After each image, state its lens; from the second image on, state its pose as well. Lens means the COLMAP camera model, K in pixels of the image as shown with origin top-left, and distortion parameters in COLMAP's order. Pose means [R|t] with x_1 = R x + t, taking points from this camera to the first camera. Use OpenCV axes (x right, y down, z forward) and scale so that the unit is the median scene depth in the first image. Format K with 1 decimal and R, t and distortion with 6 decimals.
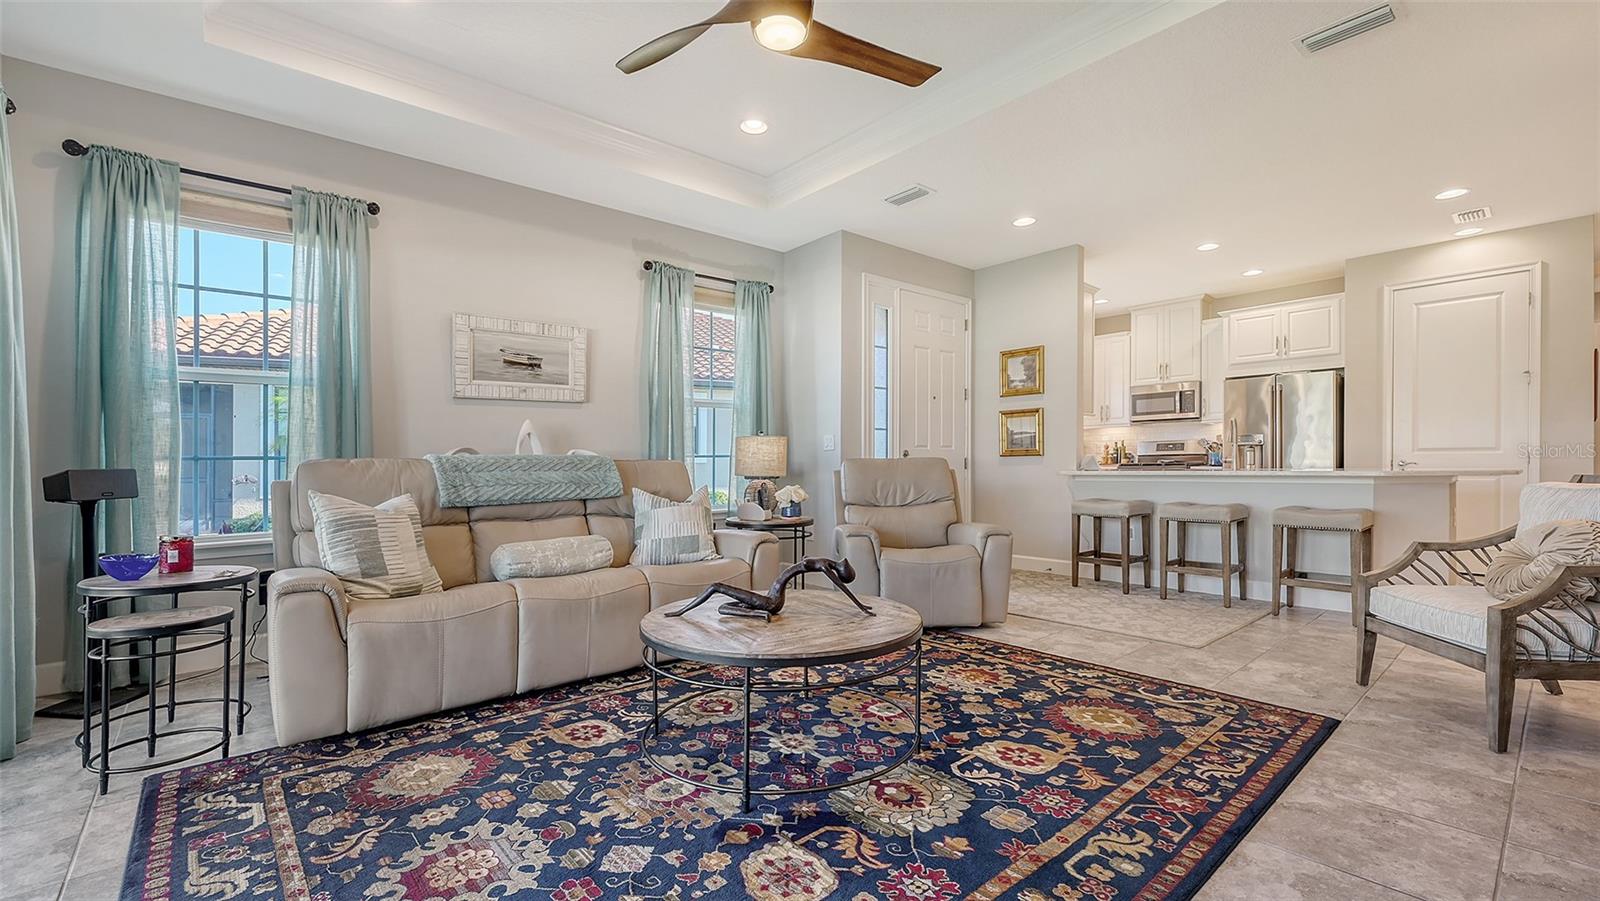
lens RADIAL K [[665.5, 0, 812.3], [0, 665.5, 472.9], [0, 0, 1]] dist [0.000305, 0.000411]
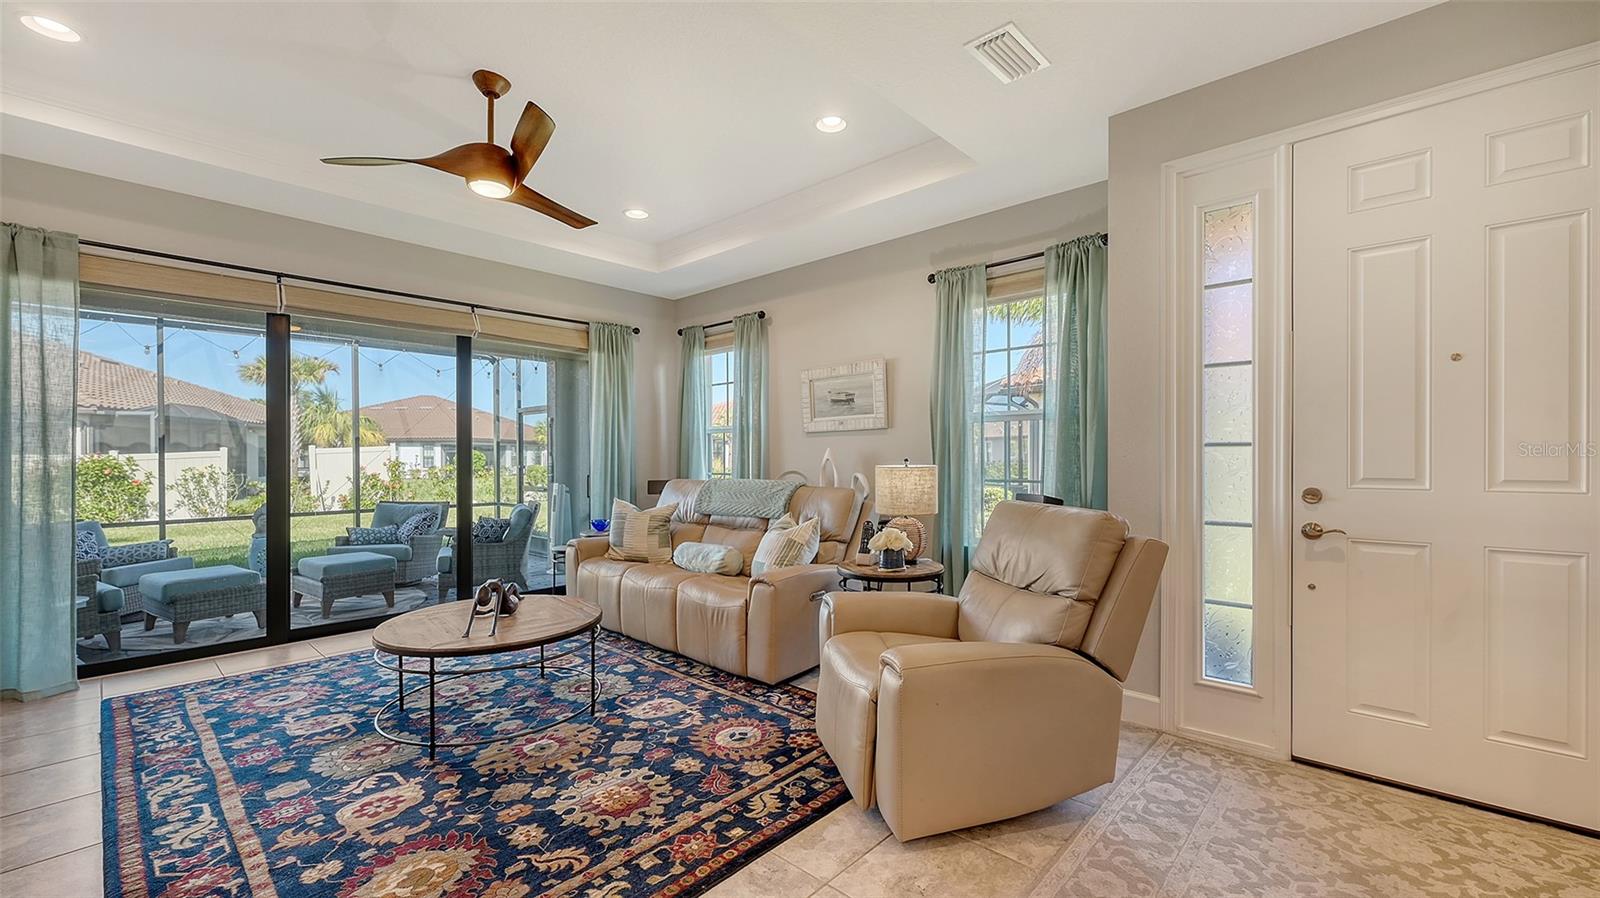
lens RADIAL K [[640.0, 0, 802.7], [0, 640.0, 466.0], [0, 0, 1]] dist [0.000930, 0.000290]
pose [[0.112580, 0.027380, -0.993265, 1.025081], [-0.013170, 0.999574, 0.026061, -0.108205], [0.993555, 0.010147, 0.112893, 1.151222]]
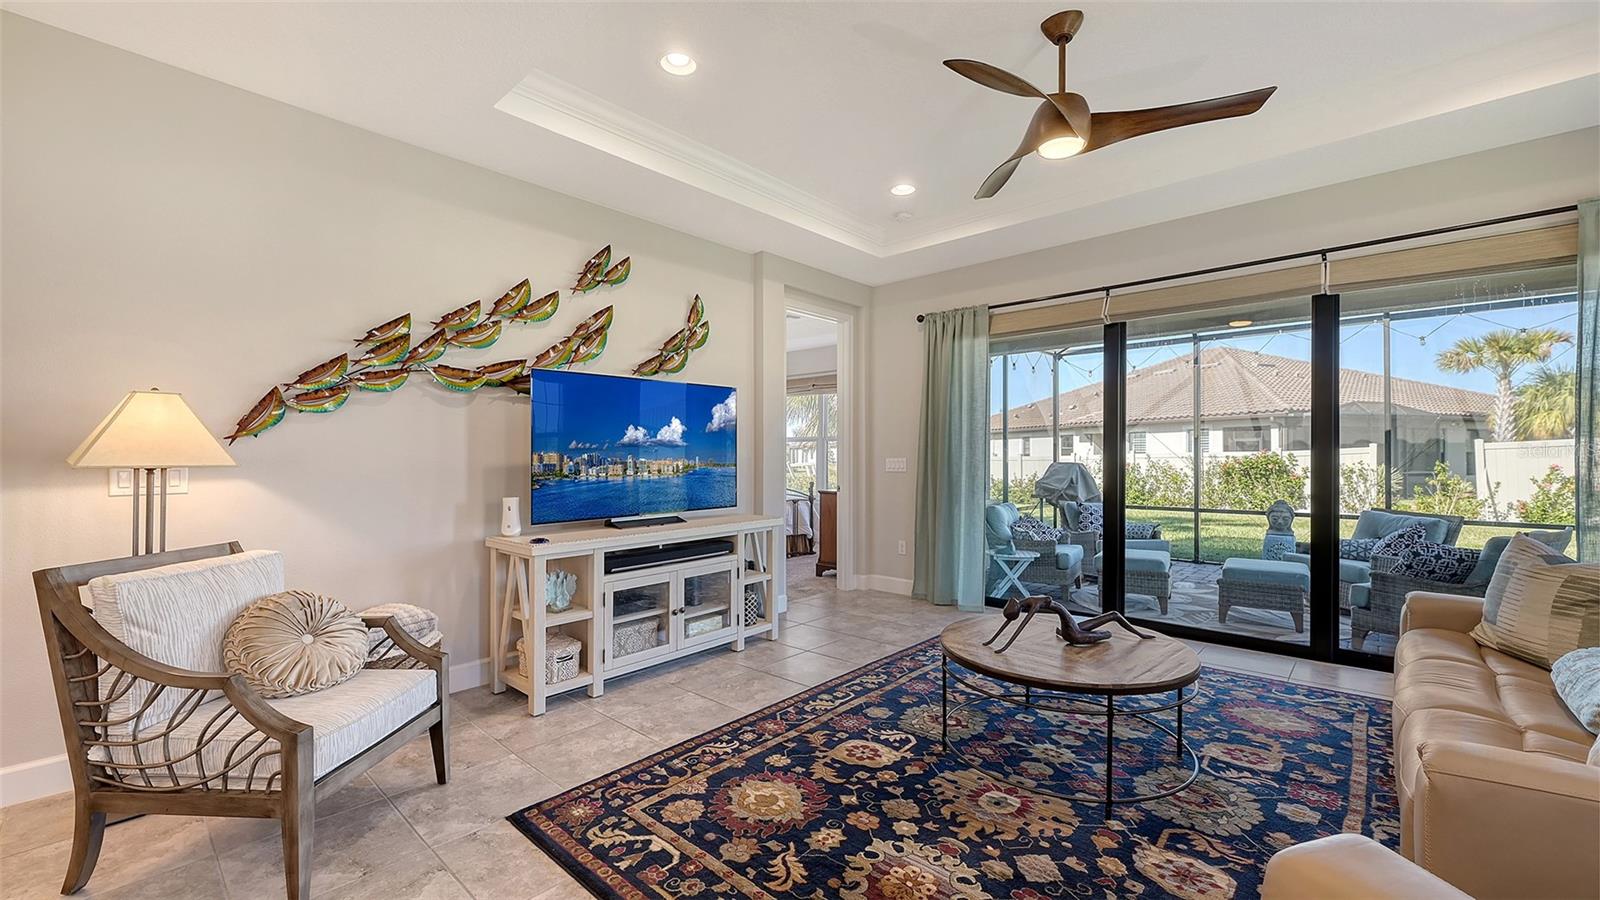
lens RADIAL K [[643.5, 0, 803.1], [0, 643.5, 453.1], [0, 0, 1]] dist [-0.002635, -0.000250]
pose [[-0.993511, 0.014251, -0.112843, 0.409773], [0.012877, 0.999834, 0.012893, -0.109043], [0.113008, 0.011356, -0.993529, 1.615255]]
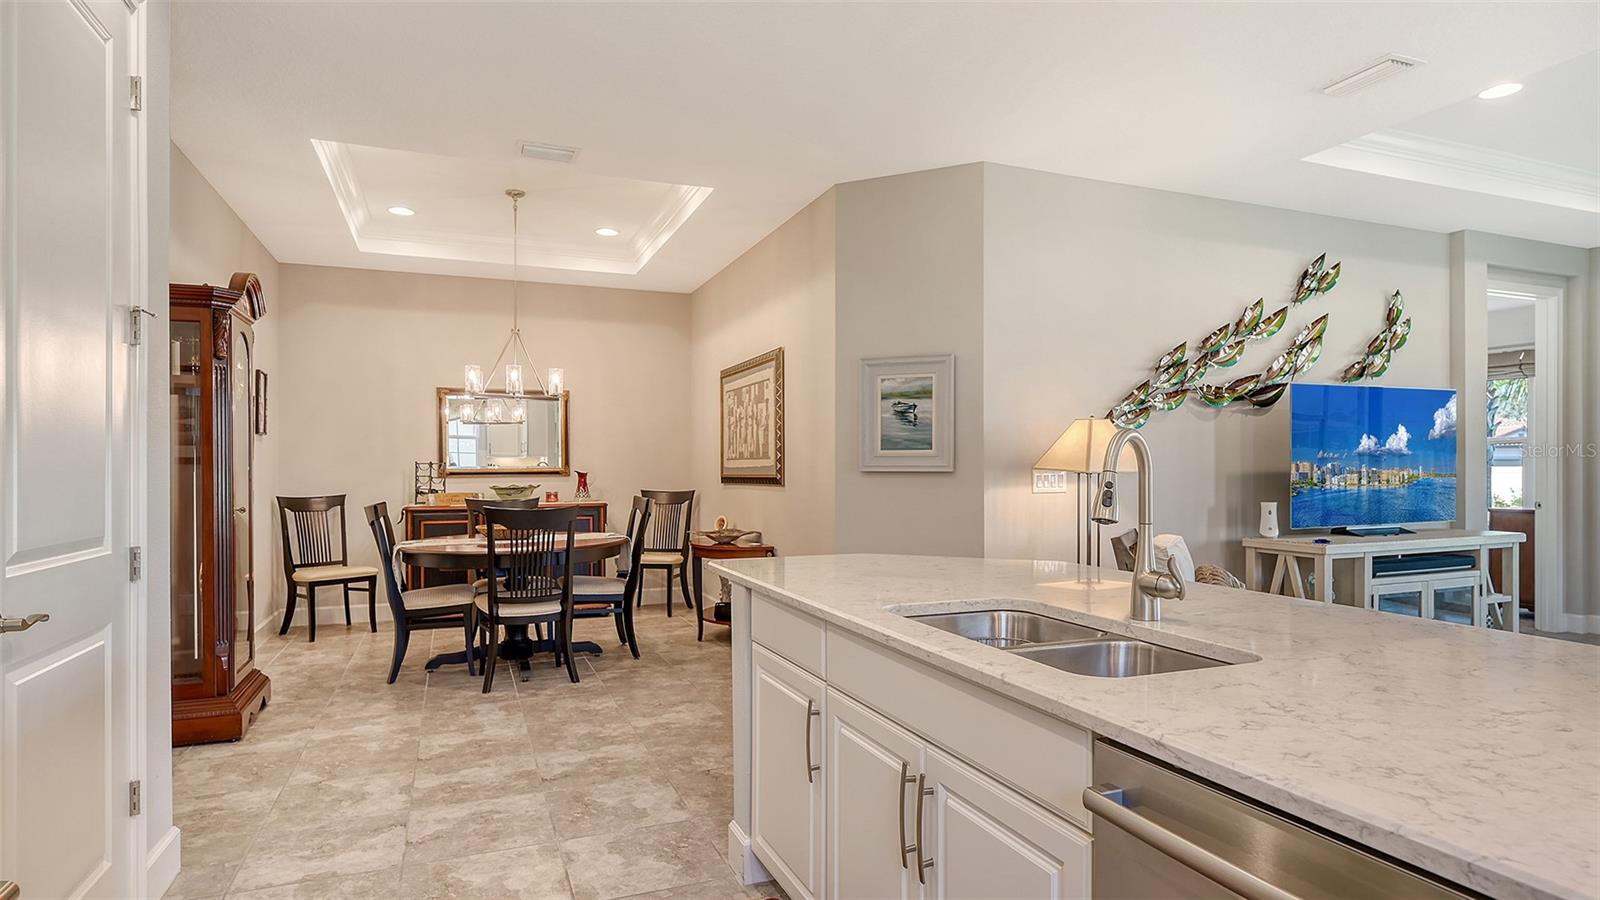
lens RADIAL K [[869.5, 0, 801.2], [0, 869.5, 478.2], [0, 0, 1]] dist [0.000673, 0.000450]
pose [[-0.941829, 0.008946, 0.335974, 1.076969], [0.018050, 0.999549, 0.023985, -0.126950], [-0.335608, 0.028654, -0.941566, 2.308927]]
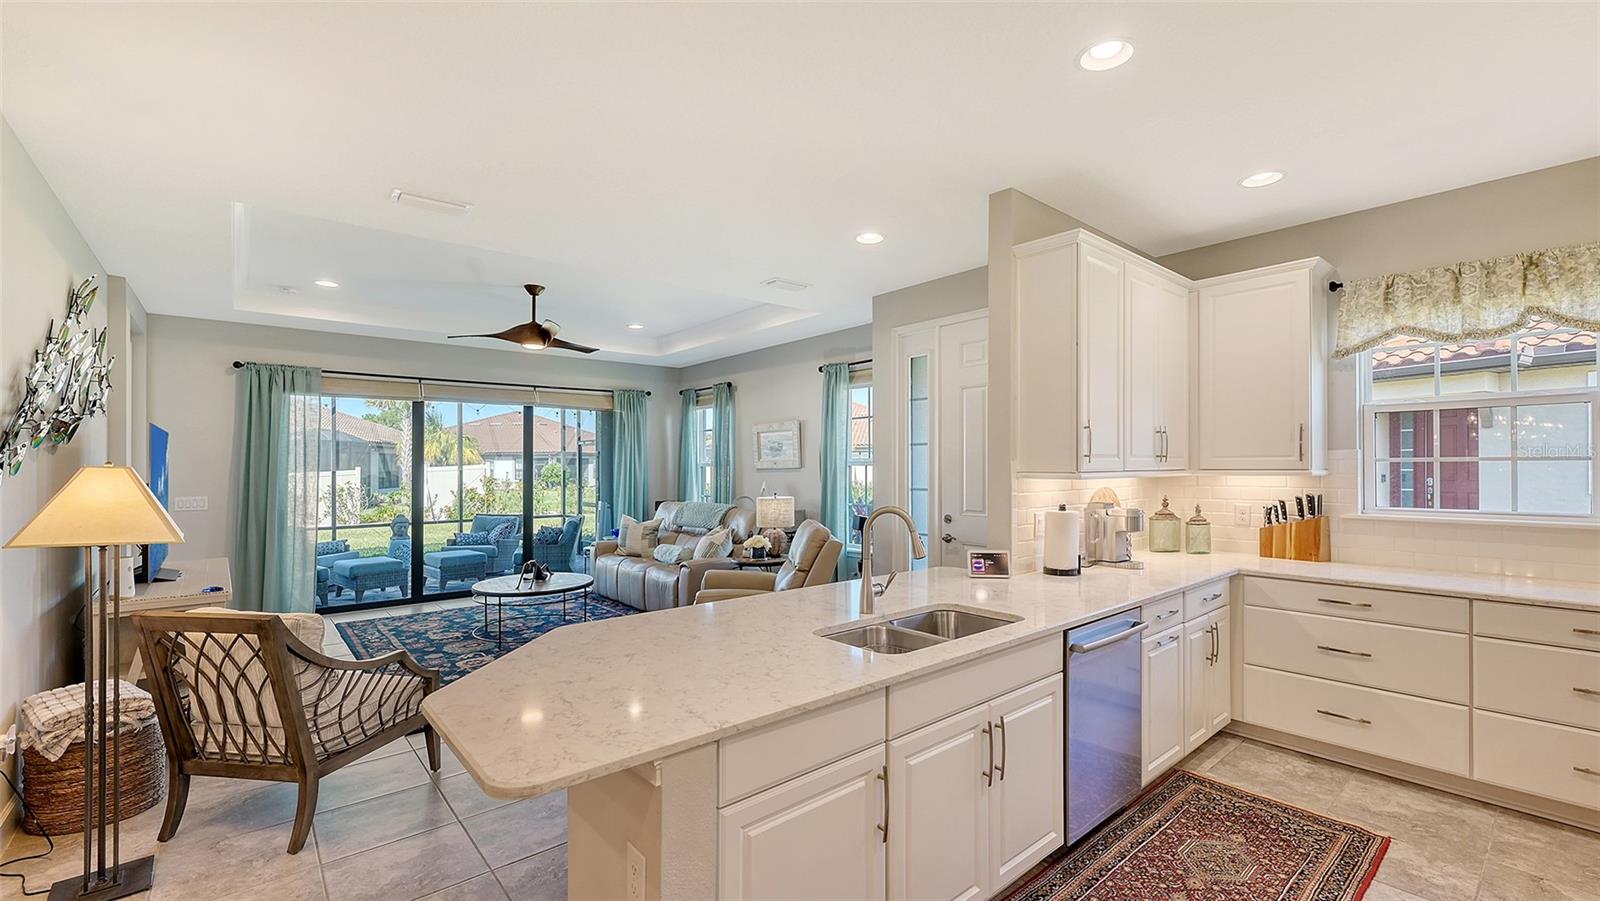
lens RADIAL K [[665.5, 0, 812.3], [0, 665.5, 472.9], [0, 0, 1]] dist [0.000305, 0.000411]
pose [[-0.005302, 0.023658, -0.999706, 1.878576], [-0.009811, 0.999671, 0.023710, -0.202438], [0.999938, 0.009934, -0.005068, 1.593229]]
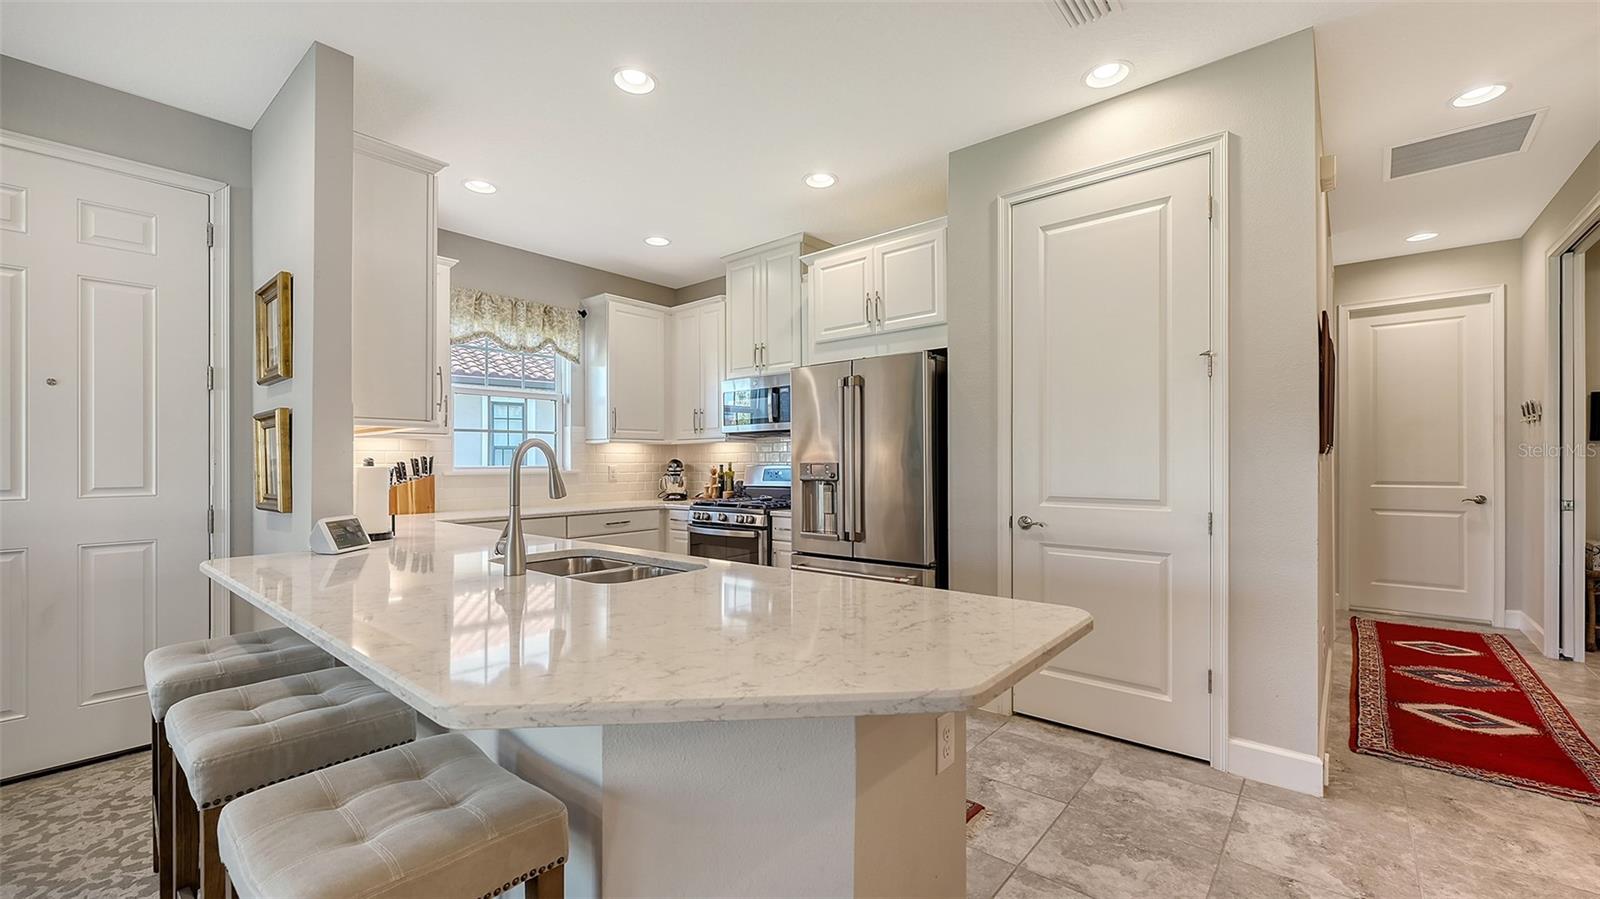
lens RADIAL K [[643.5, 0, 803.1], [0, 643.5, 452.6], [0, 0, 1]] dist [-0.002635, -0.000250]
pose [[0.989954, 0.007993, 0.141162, 1.240673], [-0.003826, 0.999550, -0.029768, -0.110056], [-0.141336, 0.028929, 0.989539, 1.001560]]
